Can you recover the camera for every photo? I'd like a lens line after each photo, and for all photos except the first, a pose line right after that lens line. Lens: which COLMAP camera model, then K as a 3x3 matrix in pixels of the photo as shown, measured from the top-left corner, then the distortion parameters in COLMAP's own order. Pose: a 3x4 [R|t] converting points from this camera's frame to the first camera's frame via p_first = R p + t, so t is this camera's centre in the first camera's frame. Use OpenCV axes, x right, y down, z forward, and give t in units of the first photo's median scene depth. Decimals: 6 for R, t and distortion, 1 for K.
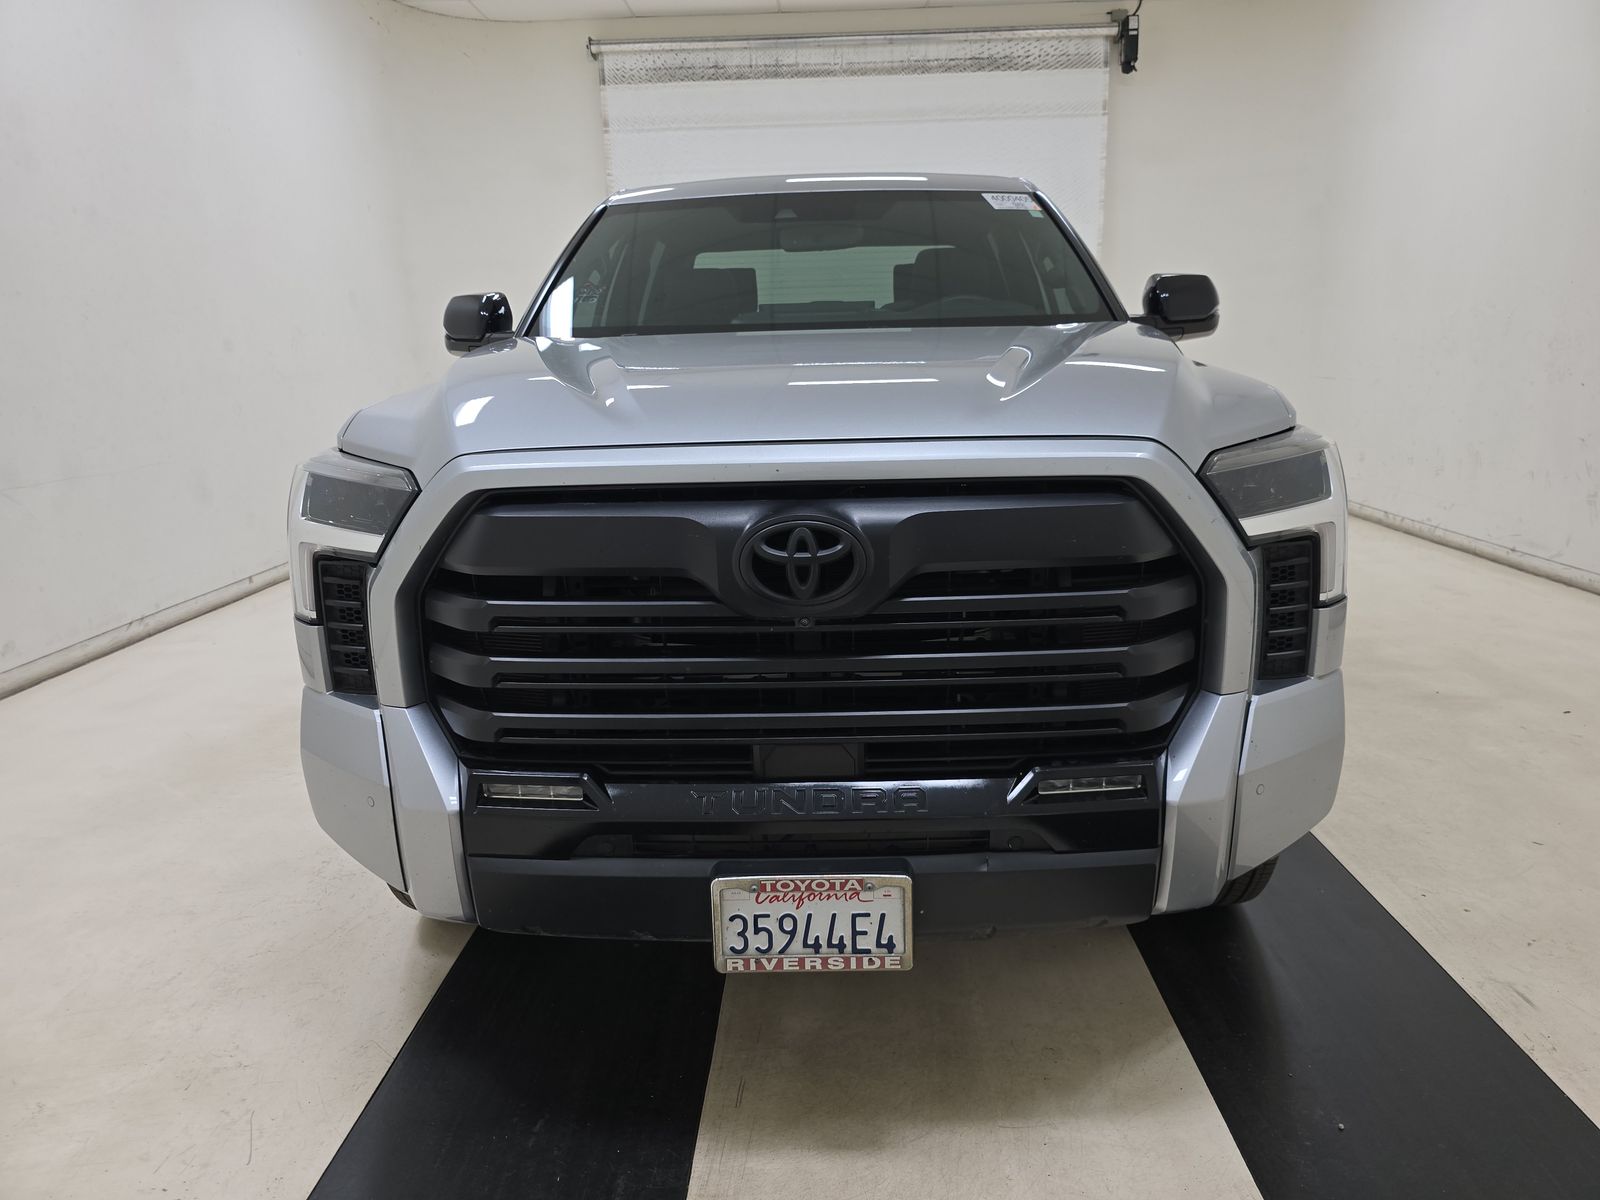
lens RADIAL K [[1091.2, 0, 811.8], [0, 1091.2, 602.1], [0, 0, 1]] dist [0.050105, -0.040618]
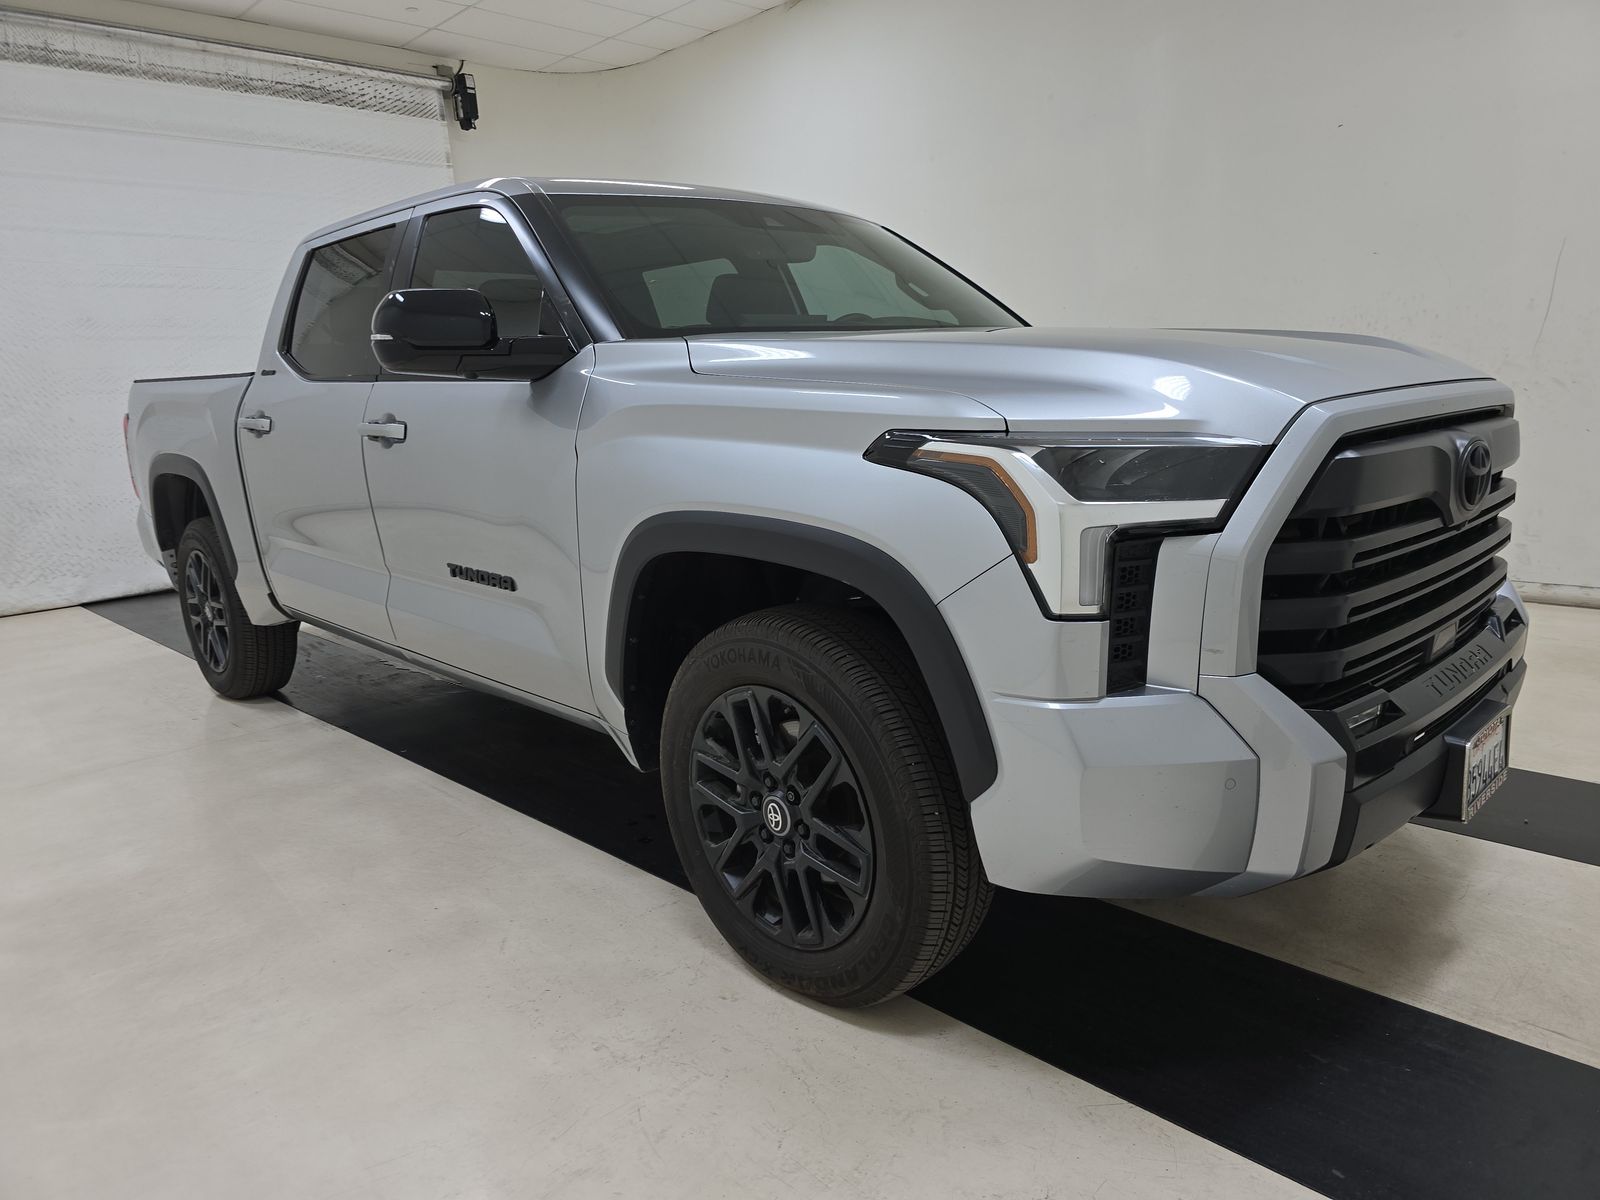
lens RADIAL K [[1091.2, 0, 811.8], [0, 1091.2, 602.1], [0, 0, 1]] dist [0.050105, -0.040618]
pose [[0.689067, -0.153908, 0.708166, -0.275059], [0.198454, 0.979909, 0.019865, -0.012839], [-0.696995, 0.126850, 0.705767, 0.121183]]
